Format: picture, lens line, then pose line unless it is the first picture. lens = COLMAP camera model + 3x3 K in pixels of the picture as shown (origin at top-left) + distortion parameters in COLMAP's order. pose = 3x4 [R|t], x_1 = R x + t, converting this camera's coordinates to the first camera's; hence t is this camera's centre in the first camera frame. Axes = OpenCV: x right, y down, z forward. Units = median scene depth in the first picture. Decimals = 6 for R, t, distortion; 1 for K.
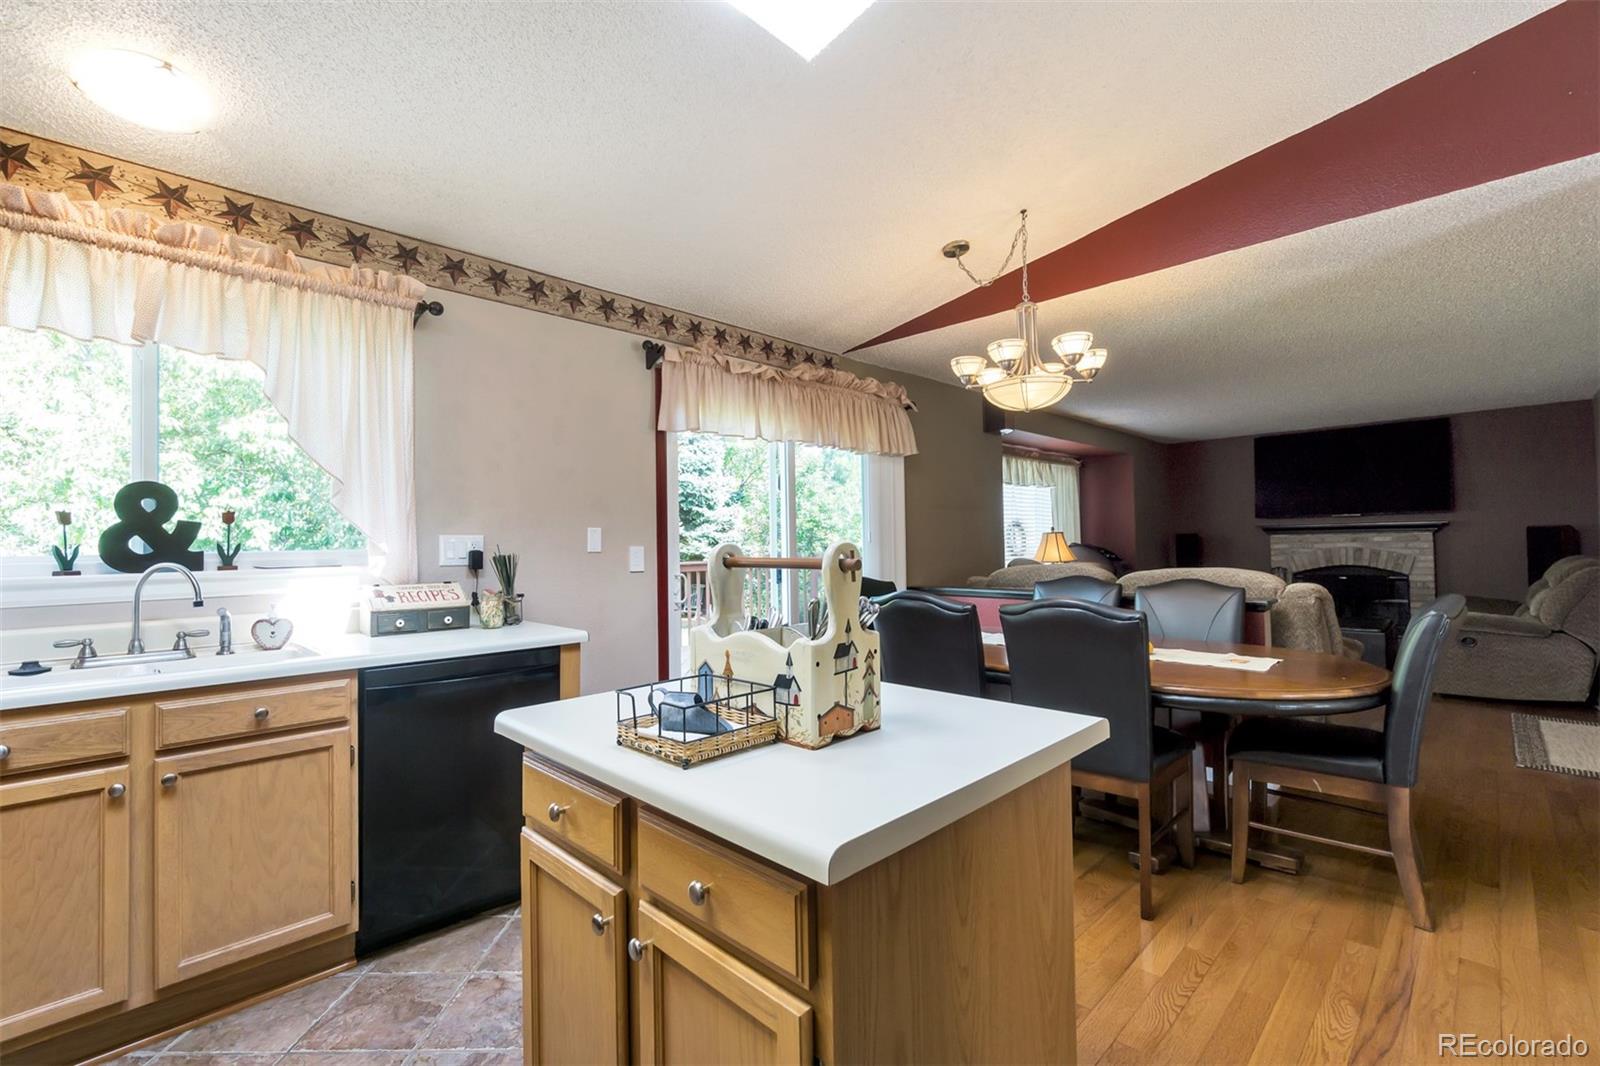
lens RADIAL K [[710.3, 0, 789.4], [0, 710.3, 529.9], [0, 0, 1]] dist [-0.005454, 0.002184]
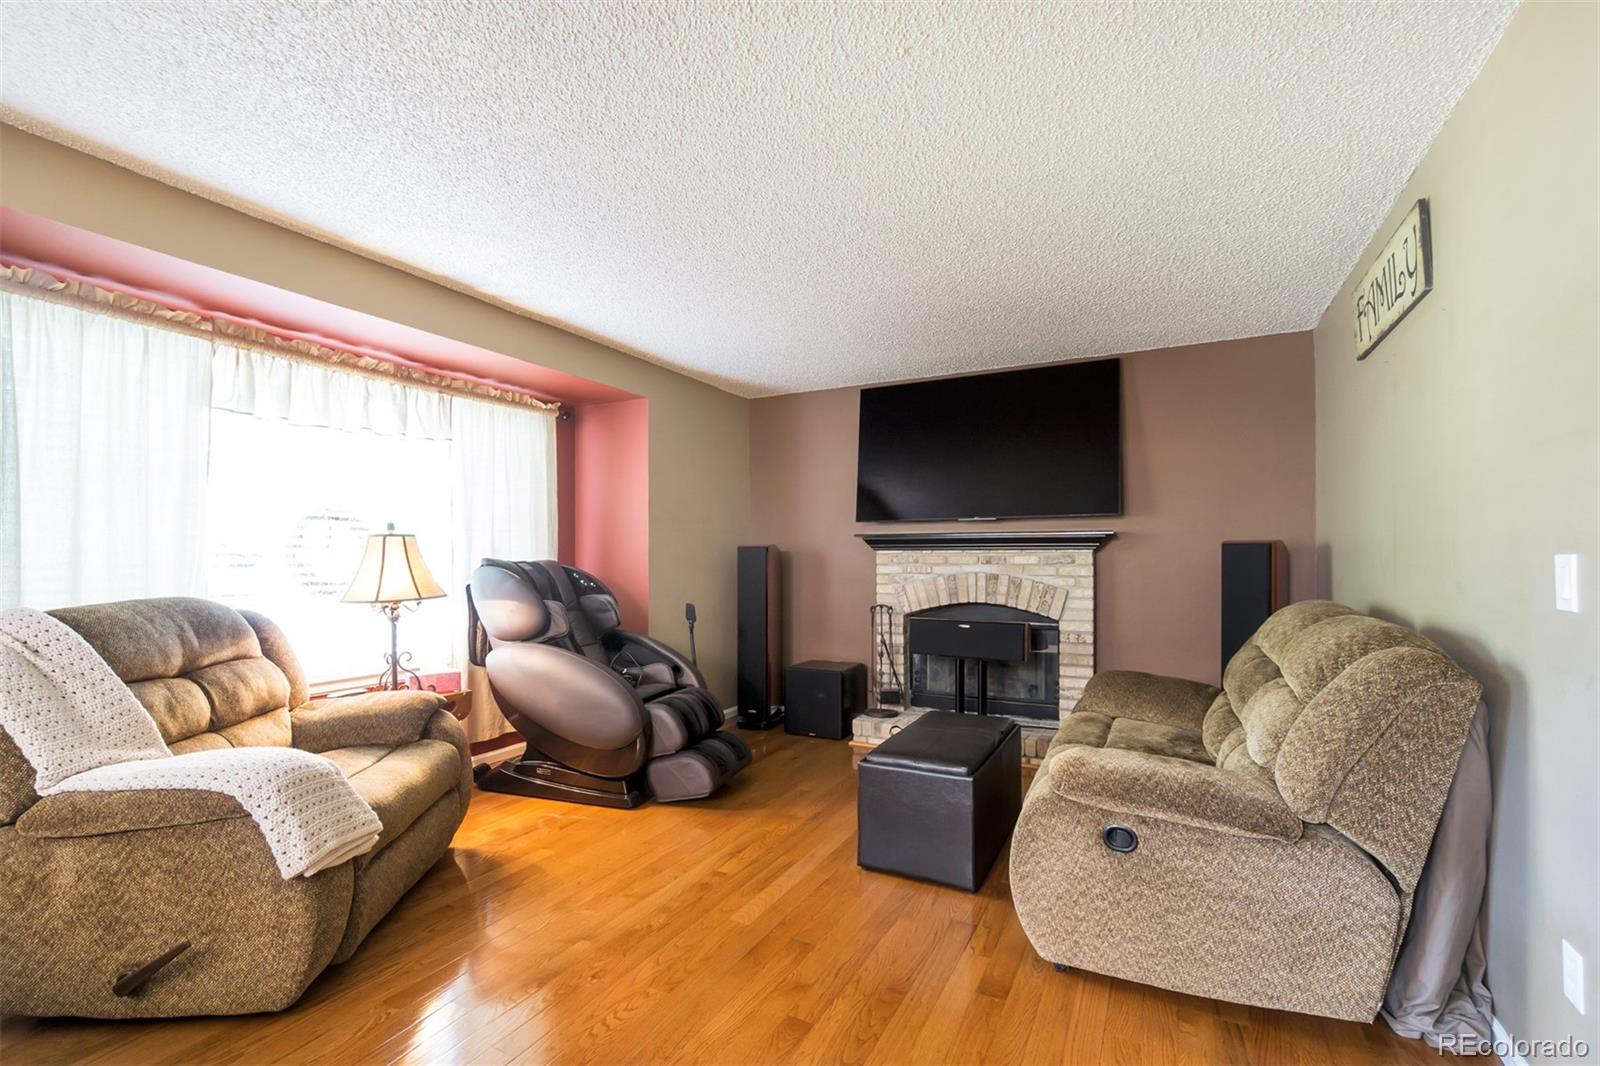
lens RADIAL K [[710.3, 0, 806.9], [0, 710.3, 543.3], [0, 0, 1]] dist [-0.005454, 0.002184]
pose [[0.951411, 0.021705, 0.307157, 0.483237], [-0.022718, 0.999742, -0.000277, 0.003171], [-0.307083, -0.006714, 0.951659, 0.492160]]
